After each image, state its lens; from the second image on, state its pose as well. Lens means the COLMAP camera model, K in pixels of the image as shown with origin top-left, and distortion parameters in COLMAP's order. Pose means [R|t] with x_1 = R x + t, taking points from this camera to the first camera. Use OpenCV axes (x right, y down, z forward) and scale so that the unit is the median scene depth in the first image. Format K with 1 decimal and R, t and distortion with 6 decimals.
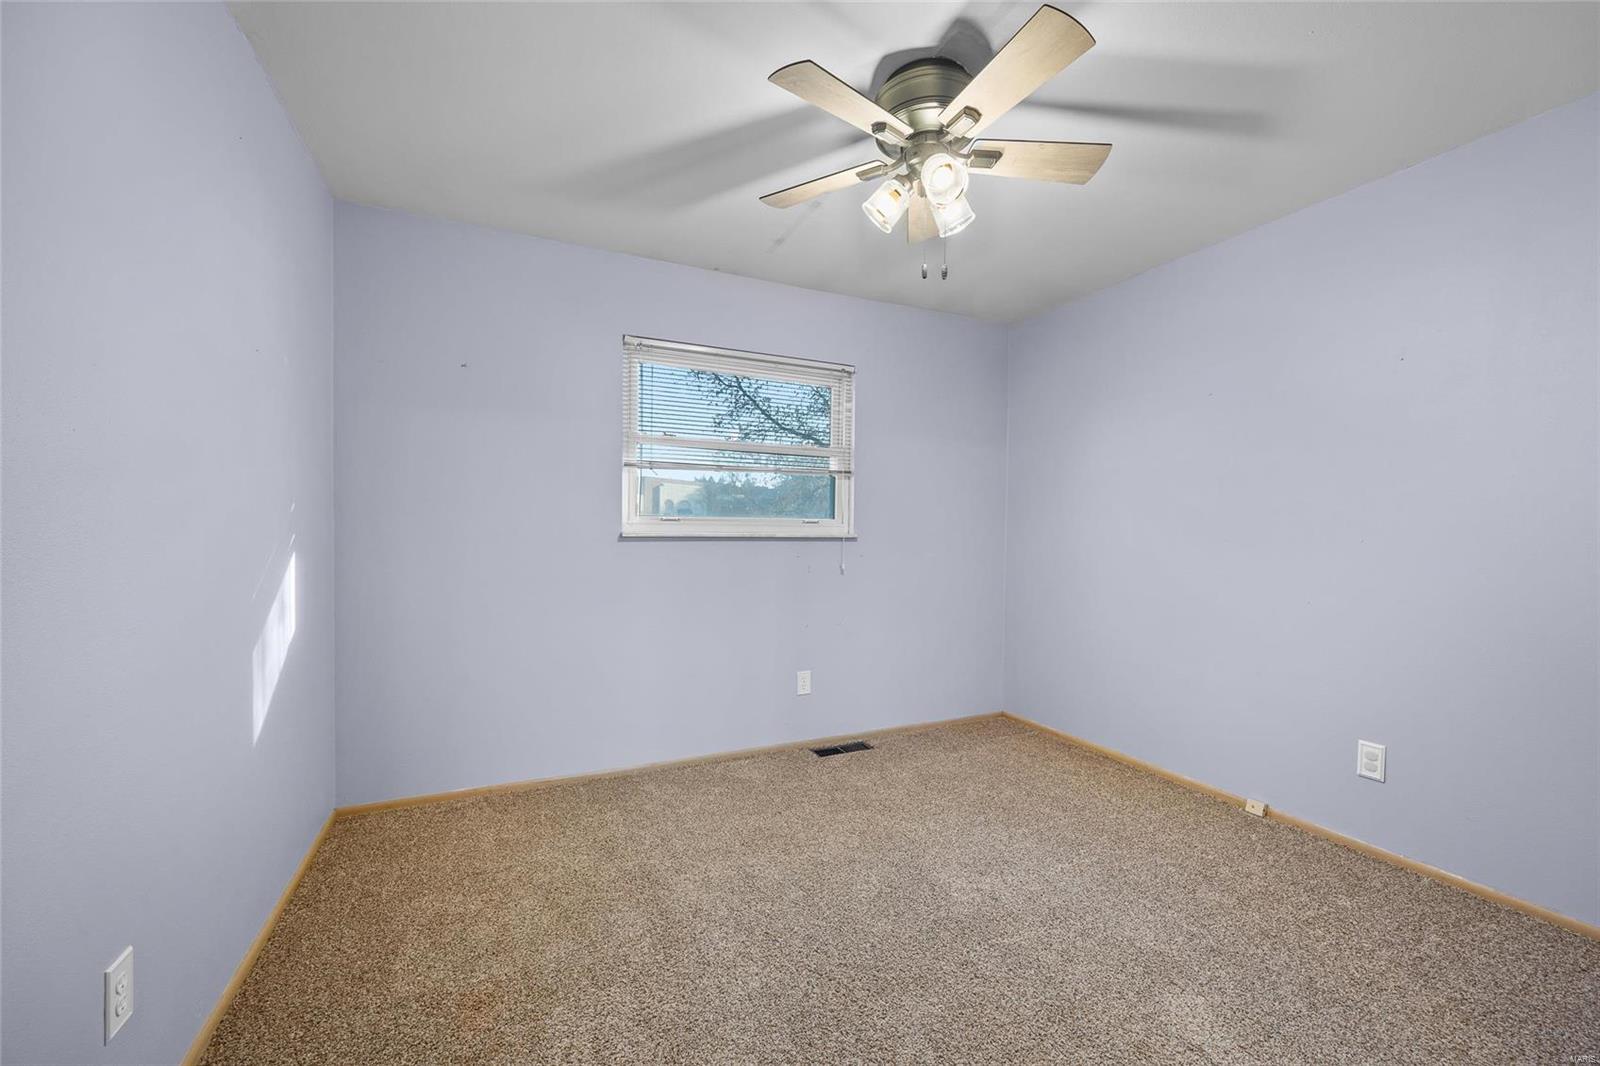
lens RADIAL K [[609.6, 0, 801.8], [0, 609.6, 527.2], [0, 0, 1]] dist [-0.000804, 0.000063]
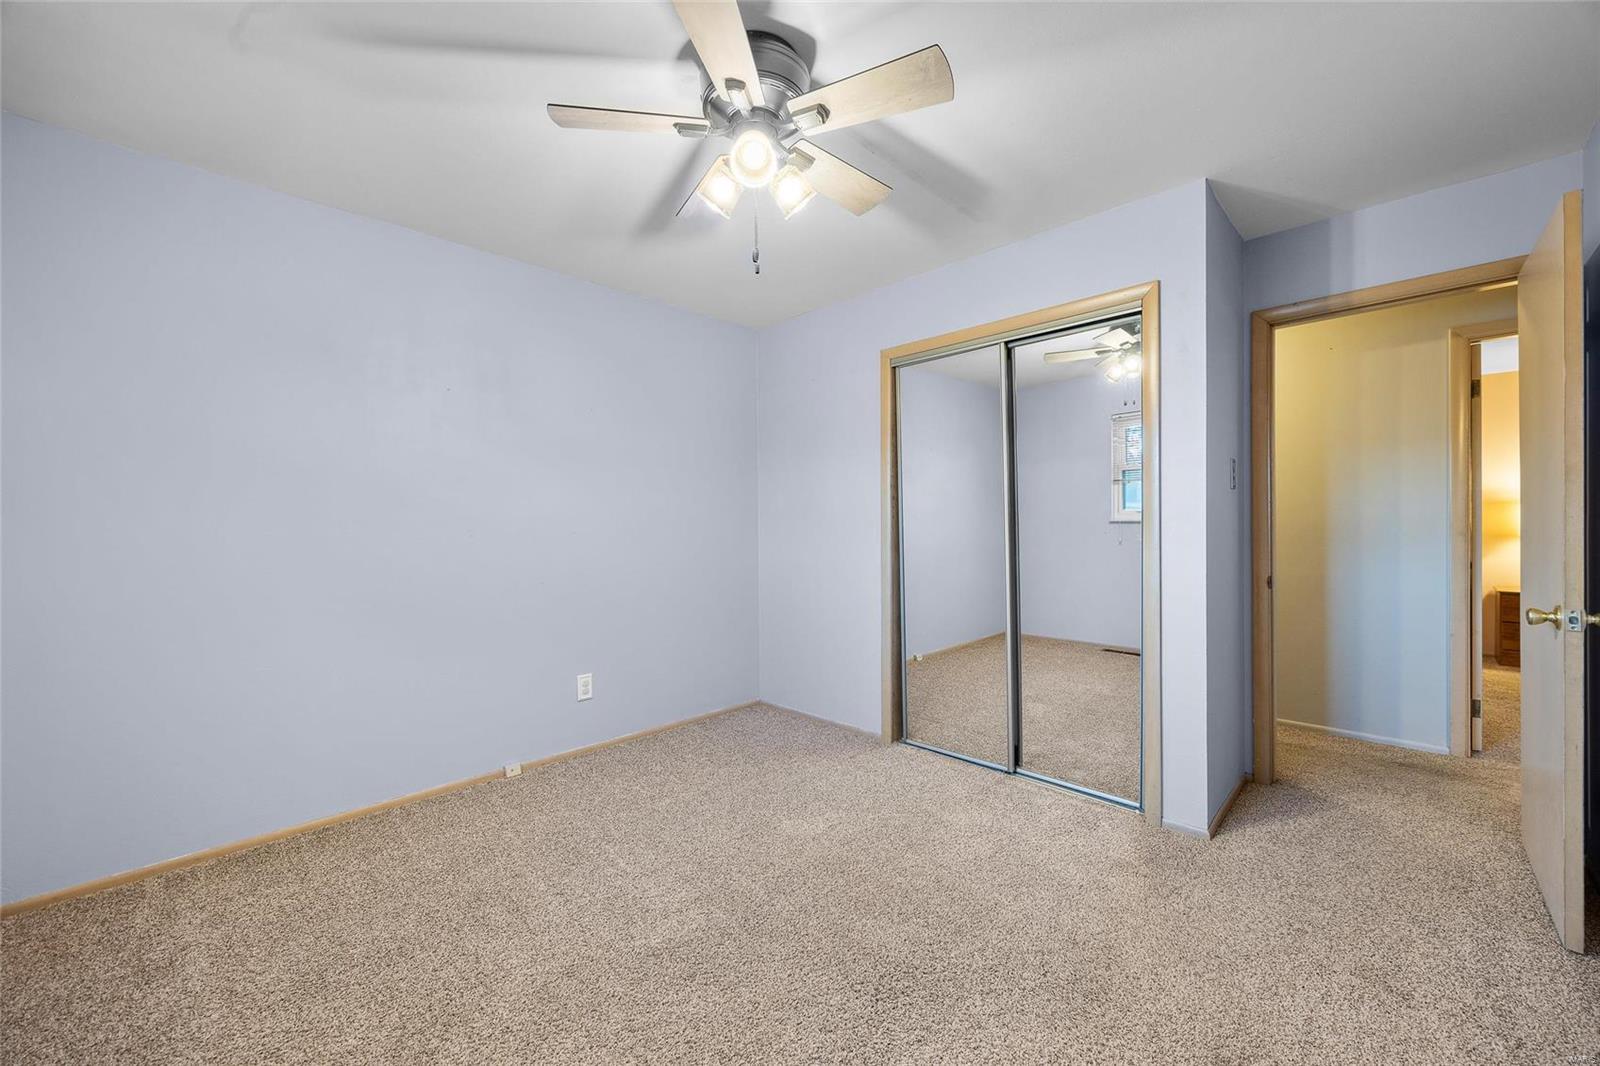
lens RADIAL K [[609.6, 0, 801.8], [0, 609.6, 527.2], [0, 0, 1]] dist [-0.000804, 0.000063]
pose [[-0.332073, -0.011177, 0.943187, -0.536539], [-0.005230, 0.999936, 0.010008, -0.007216], [-0.943239, -0.001610, -0.332111, 0.933508]]
